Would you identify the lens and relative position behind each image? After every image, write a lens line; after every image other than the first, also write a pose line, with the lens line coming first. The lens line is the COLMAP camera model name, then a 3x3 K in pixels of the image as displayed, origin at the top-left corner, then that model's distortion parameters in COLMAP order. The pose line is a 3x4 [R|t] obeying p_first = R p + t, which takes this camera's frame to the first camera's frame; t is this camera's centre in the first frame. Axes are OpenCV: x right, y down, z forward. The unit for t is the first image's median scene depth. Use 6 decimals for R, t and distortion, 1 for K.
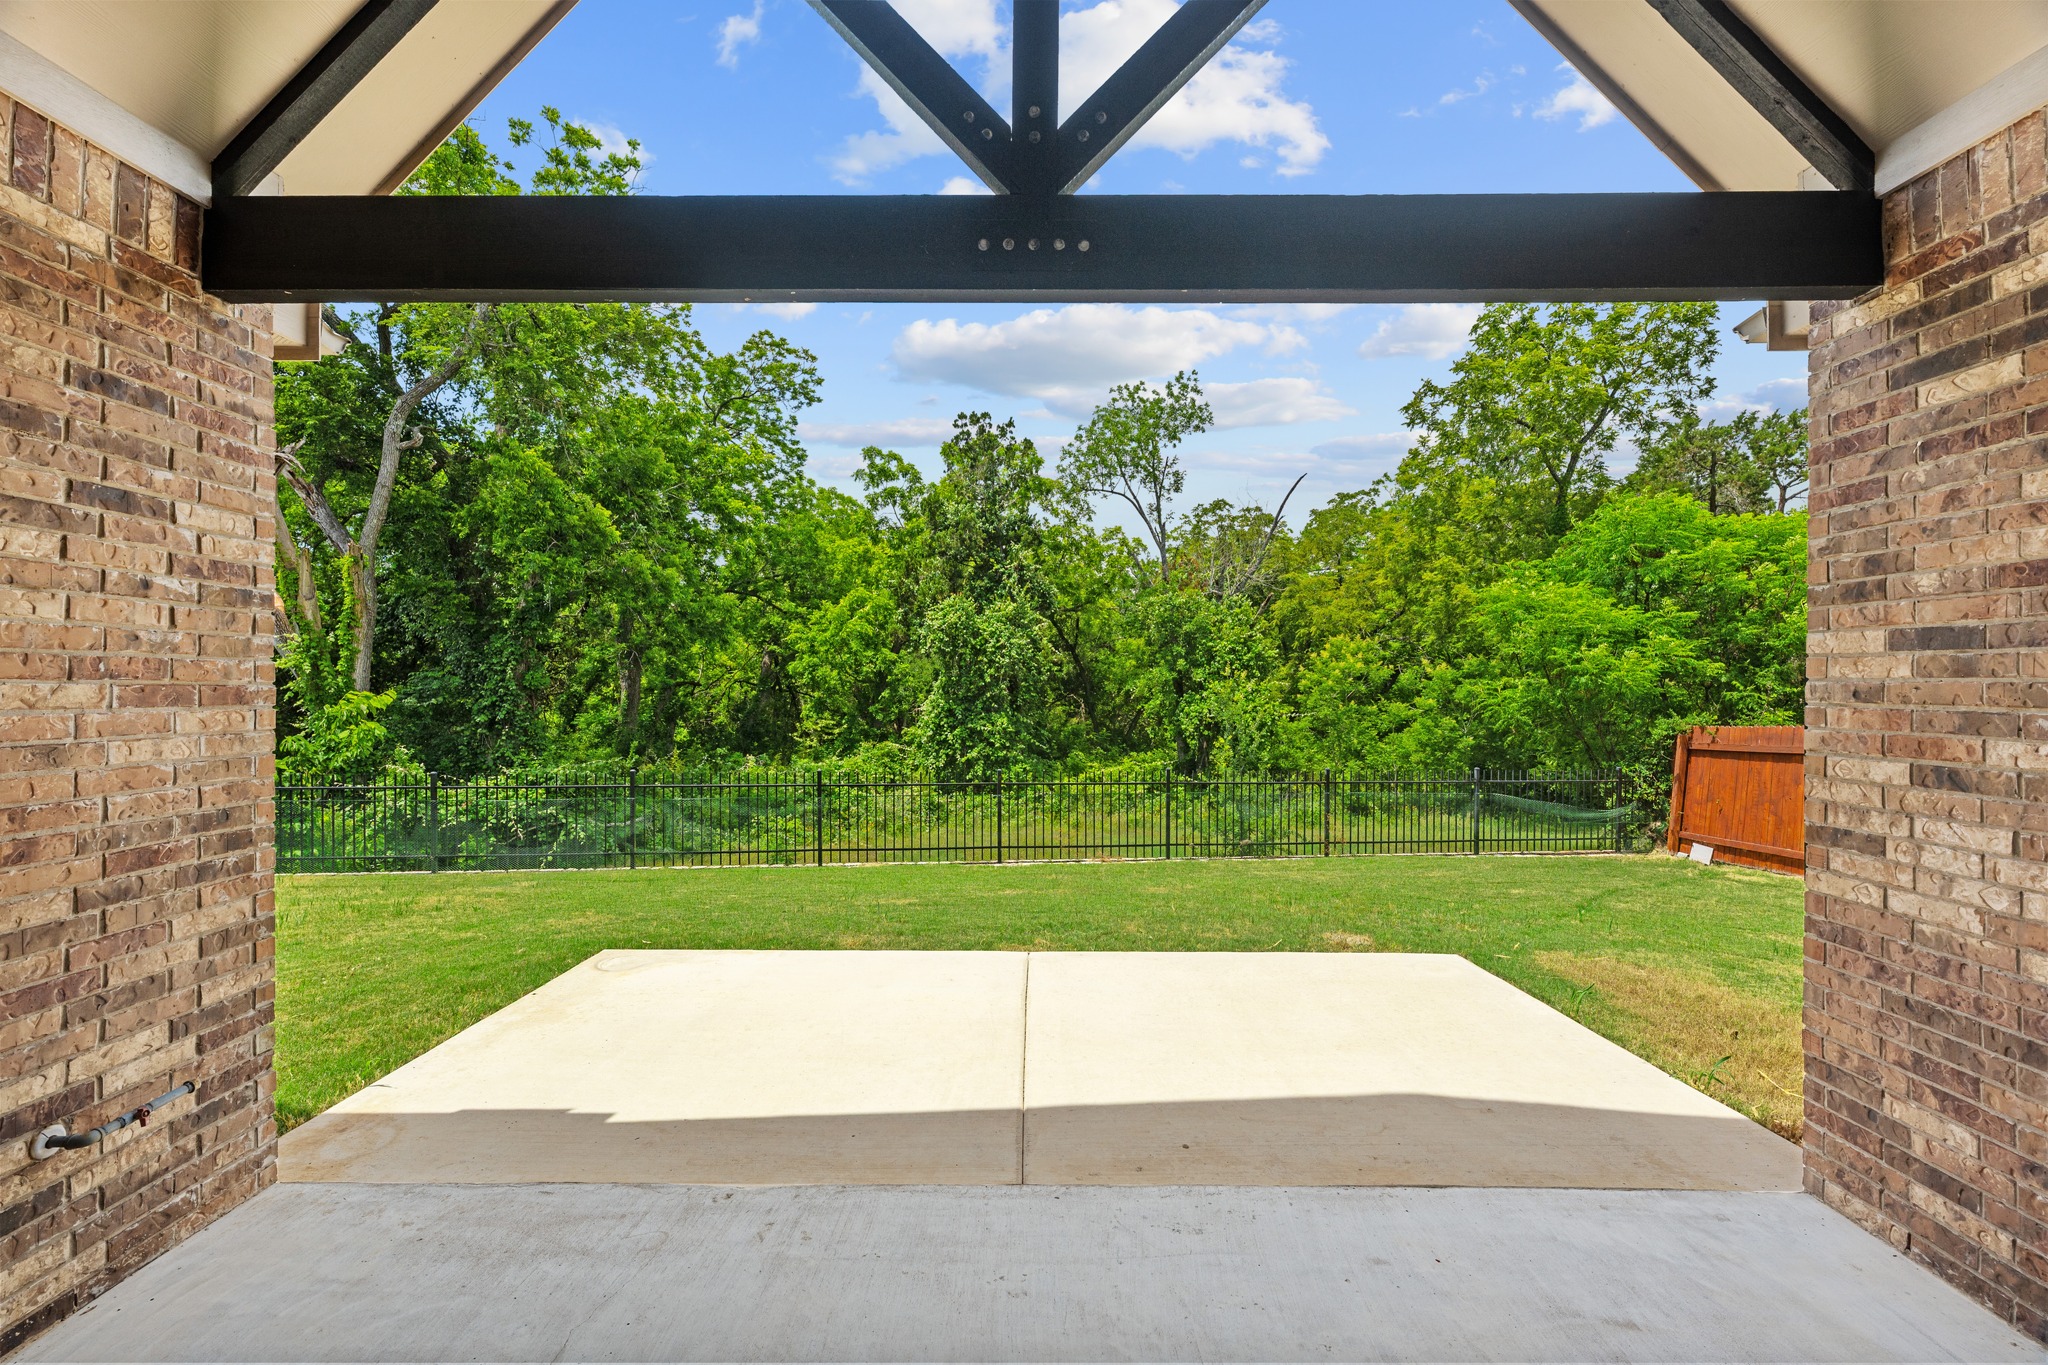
lens RADIAL K [[813.1, 0, 1024.0], [0, 813.1, 682.5], [0, 0, 1]] dist [-0.000651, 0.000037]
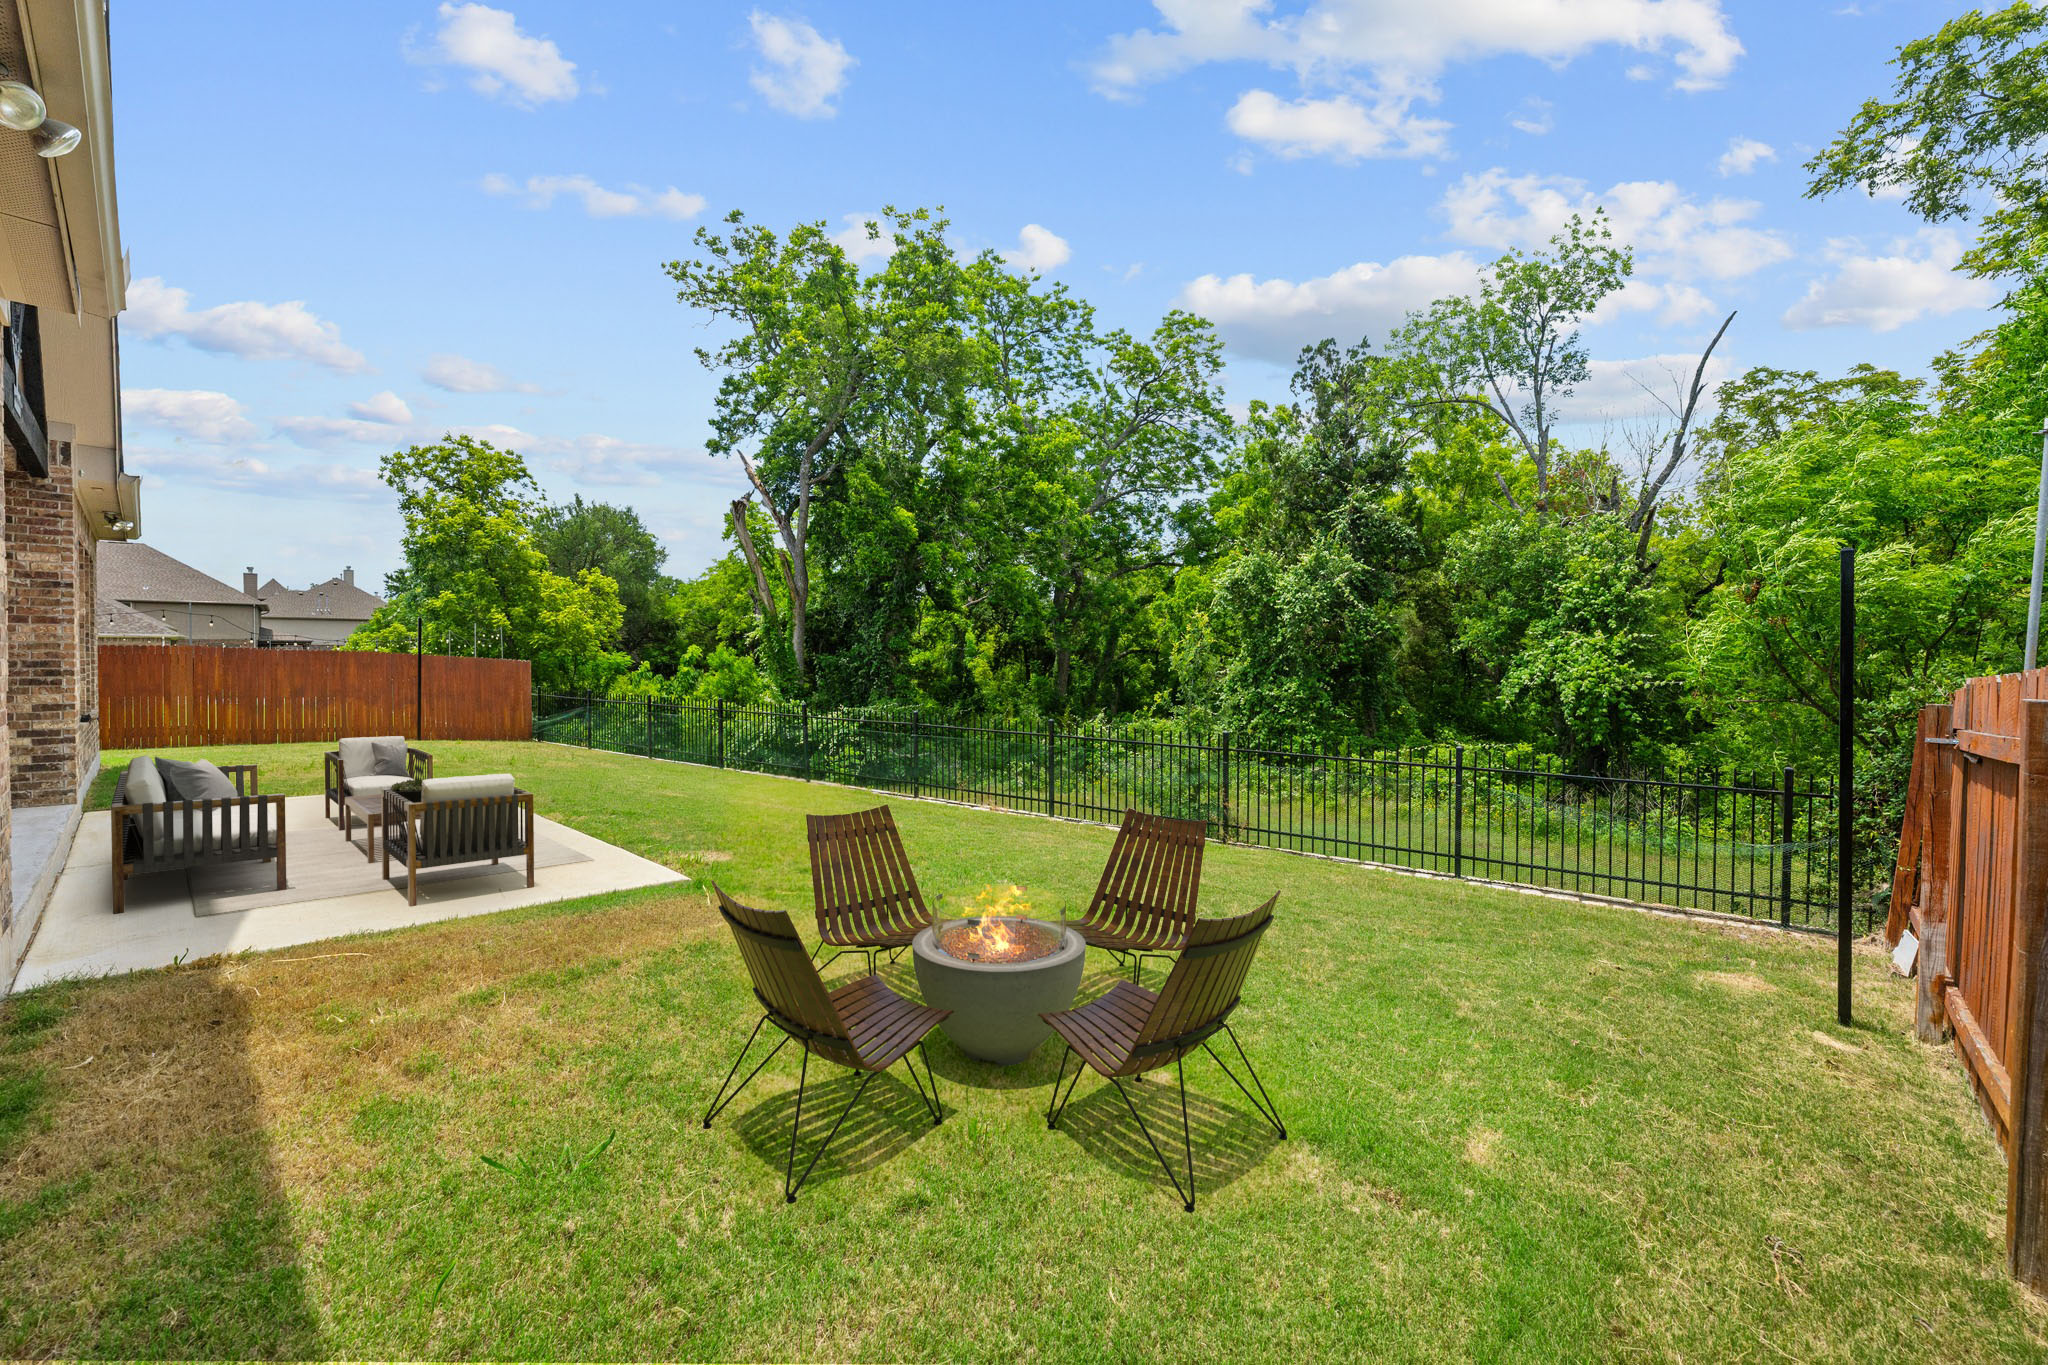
lens RADIAL K [[824.4, 0, 1010.1], [0, 824.4, 654.9], [0, 0, 1]] dist [0.000049, 0.000012]
pose [[0.730393, -0.001771, -0.683025, 0.357358], [0.000465, 0.999998, -0.002097, 0.015107], [0.683027, 0.001214, 0.730392, 0.126654]]
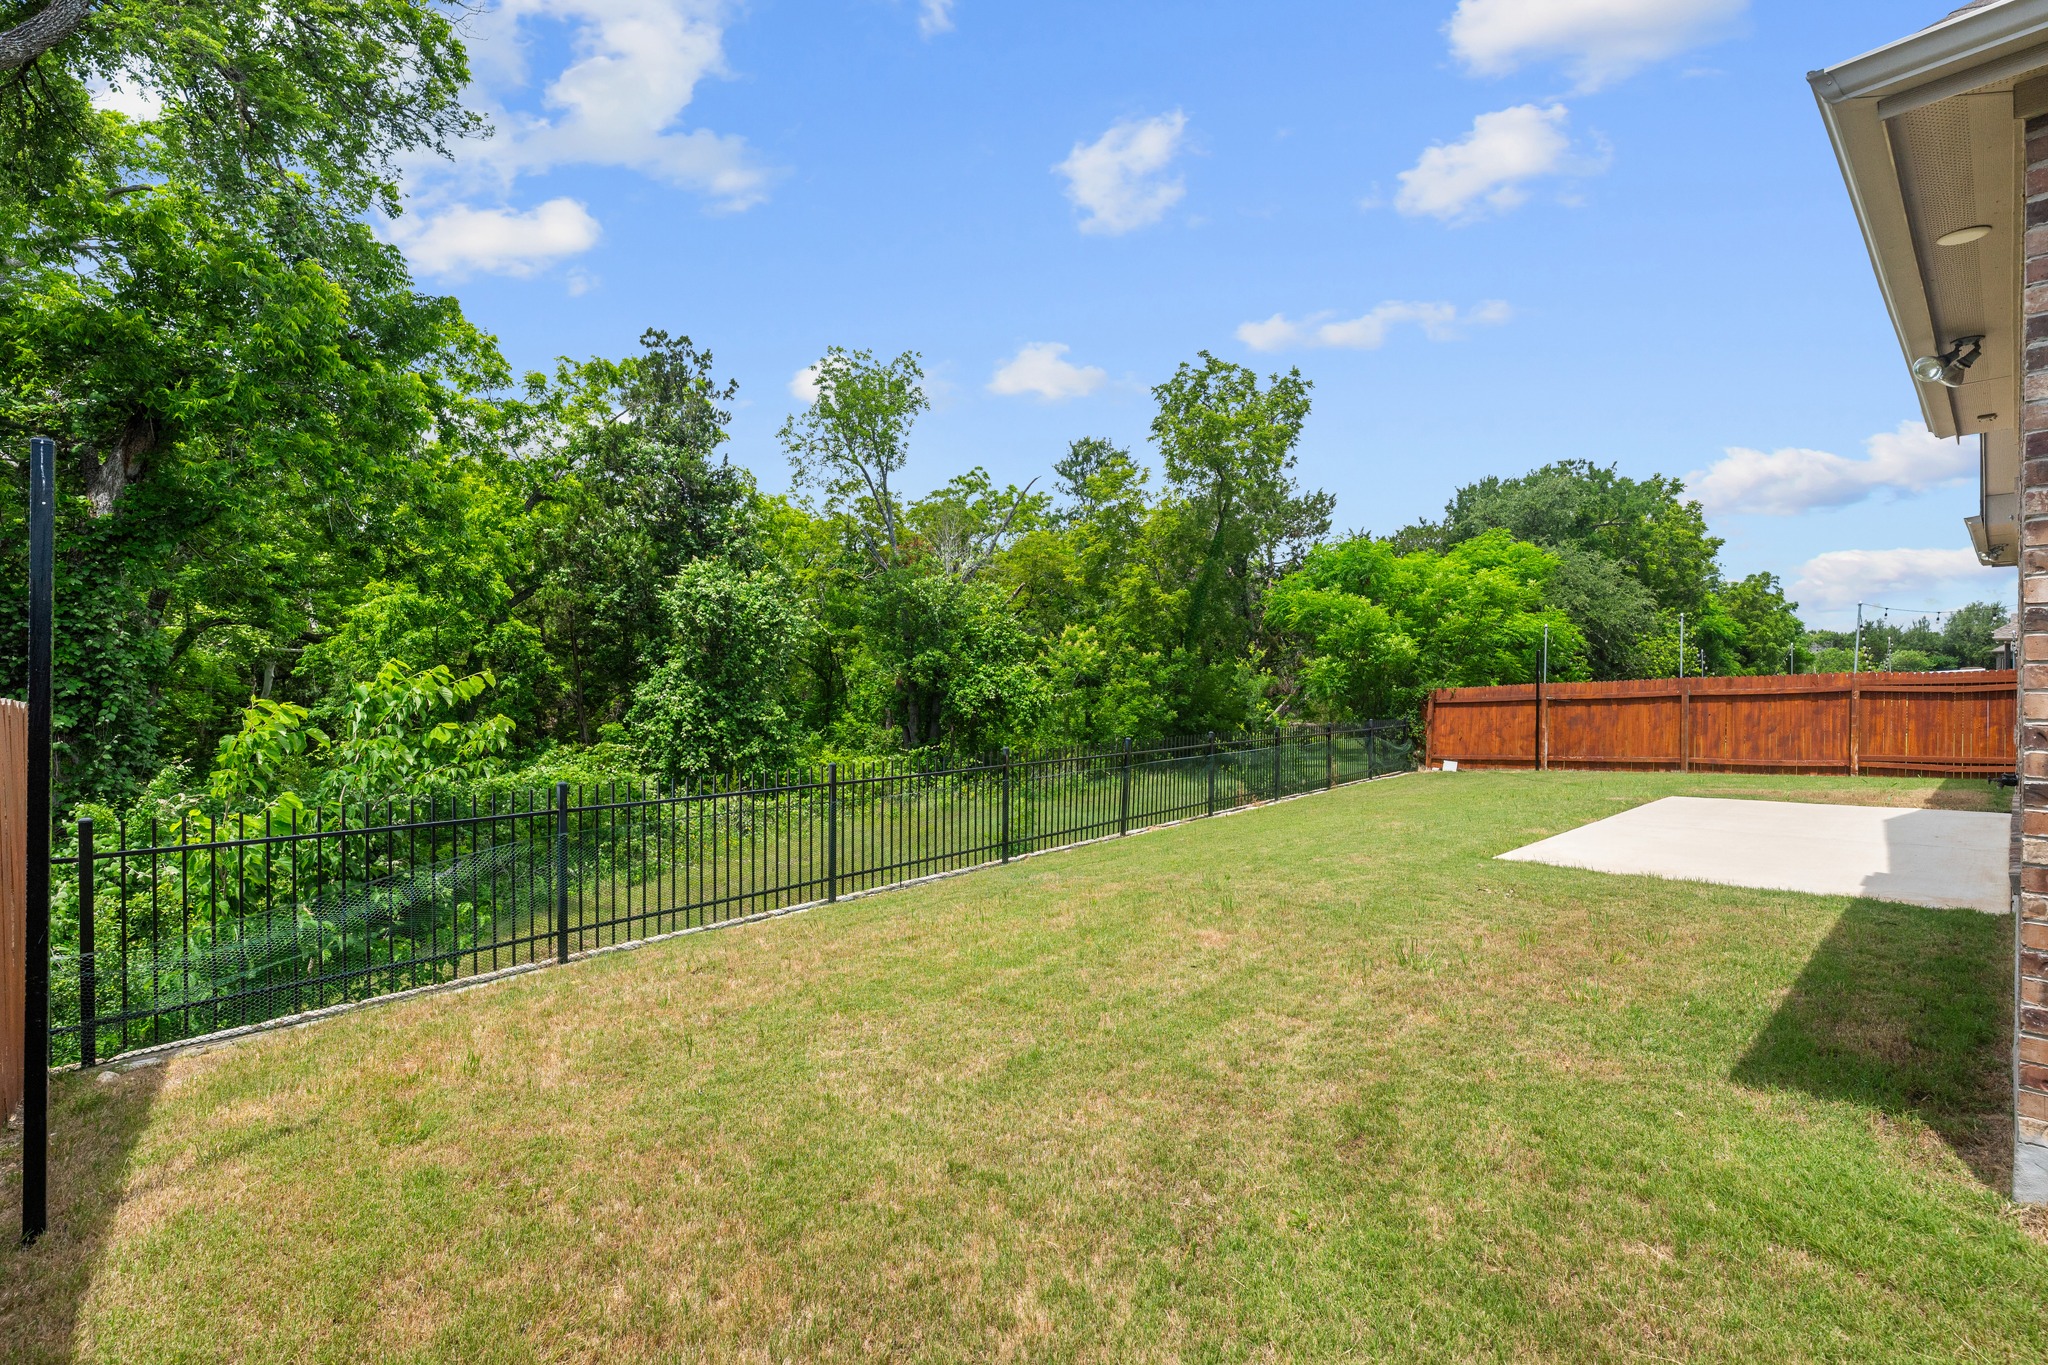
lens RADIAL K [[881.7, 0, 1020.3], [0, 881.7, 674.5], [0, 0, 1]] dist [-0.056086, 0.000040]
pose [[0.722096, -0.000933, 0.691792, -0.472806], [0.001740, 0.999998, -0.000467, 0.011170], [-0.691790, 0.001541, 0.722097, 0.153405]]
